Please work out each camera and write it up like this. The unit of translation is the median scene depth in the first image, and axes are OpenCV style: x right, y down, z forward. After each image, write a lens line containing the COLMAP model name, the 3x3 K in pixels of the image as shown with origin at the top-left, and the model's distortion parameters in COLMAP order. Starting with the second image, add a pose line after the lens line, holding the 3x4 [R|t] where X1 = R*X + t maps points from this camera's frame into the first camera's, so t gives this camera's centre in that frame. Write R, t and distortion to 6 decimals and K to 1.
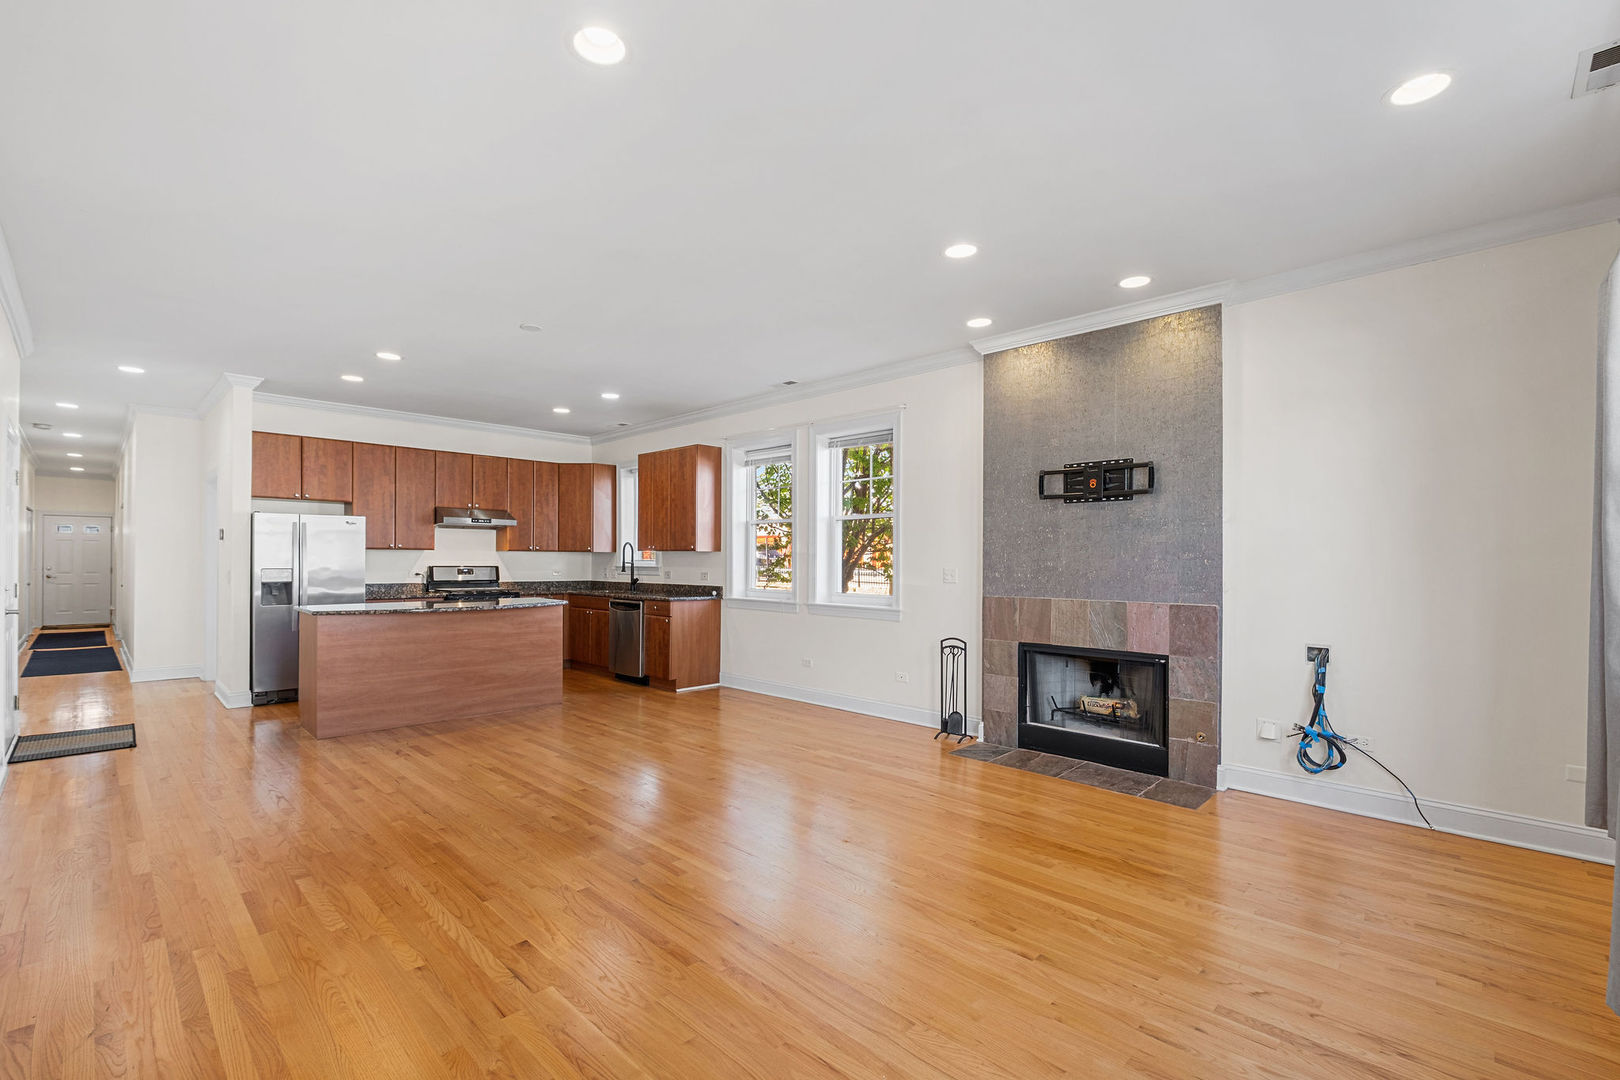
lens RADIAL K [[705.1, 0, 802.4], [0, 705.1, 553.7], [0, 0, 1]] dist [0.000719, -0.007507]
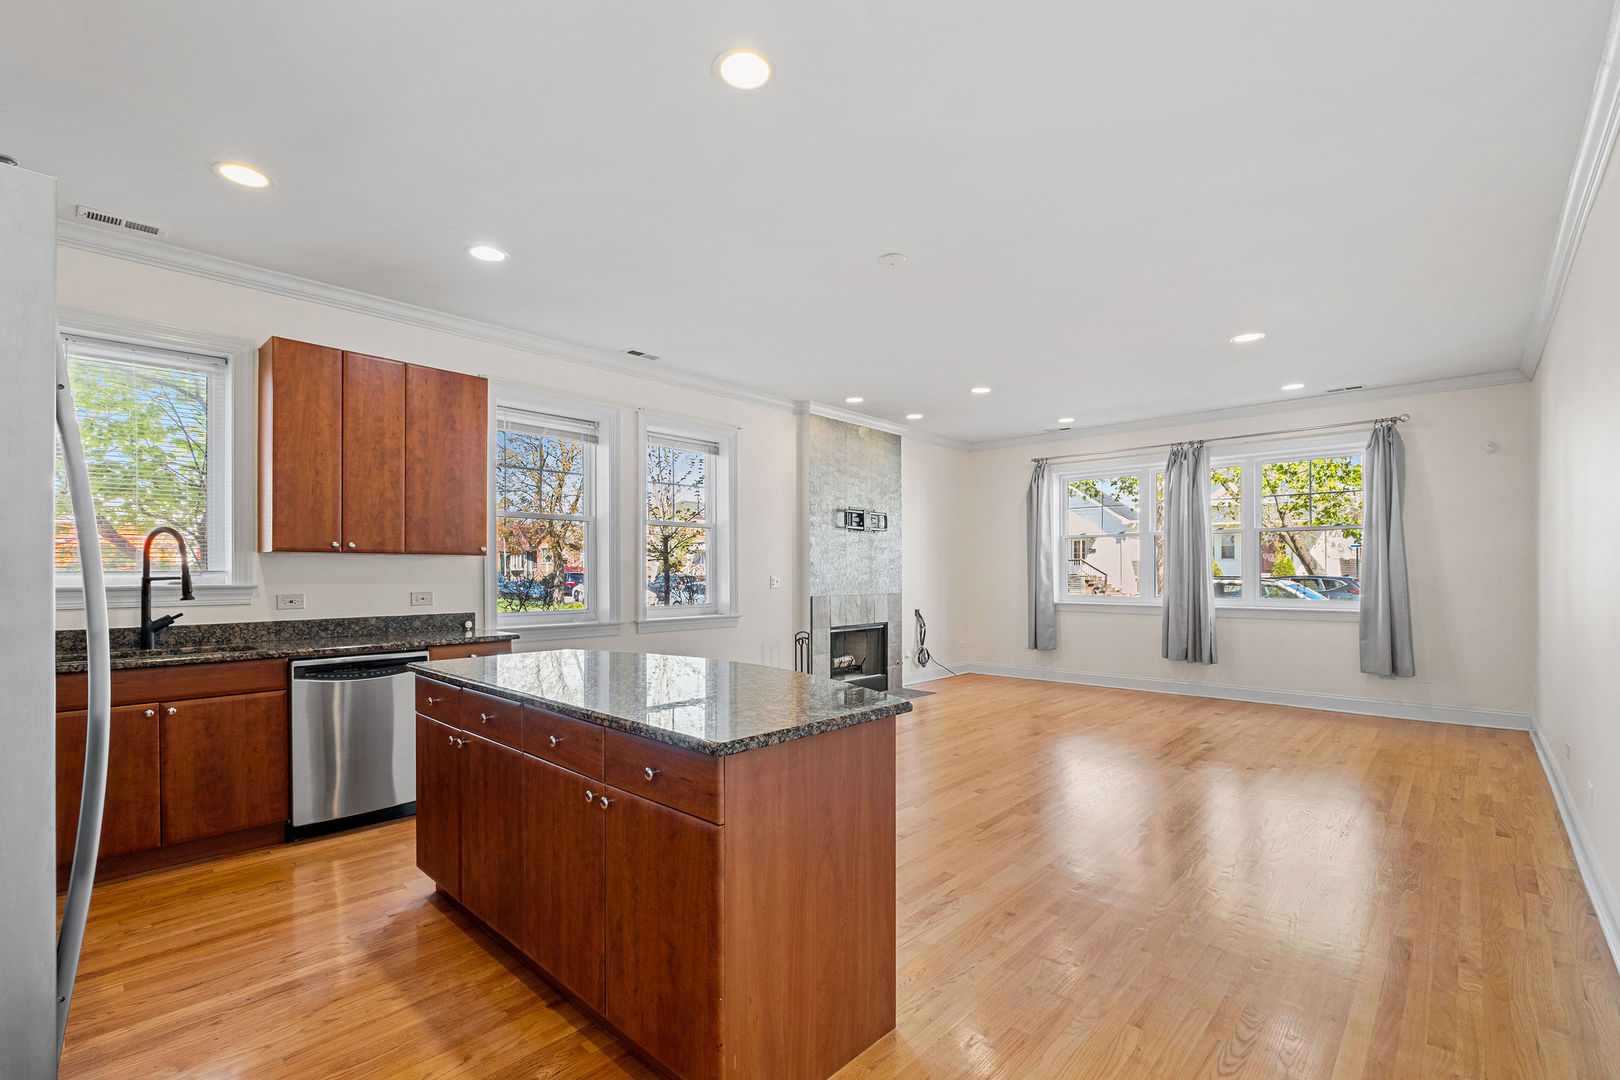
lens RADIAL K [[709.5, 0, 788.9], [0, 709.5, 575.2], [0, 0, 1]] dist [-0.000921, -0.000223]
pose [[-0.004673, -0.010999, 0.999929, -0.914529], [-0.009130, 0.999898, 0.010956, 0.004898], [-0.999947, -0.009078, -0.004773, 0.899485]]
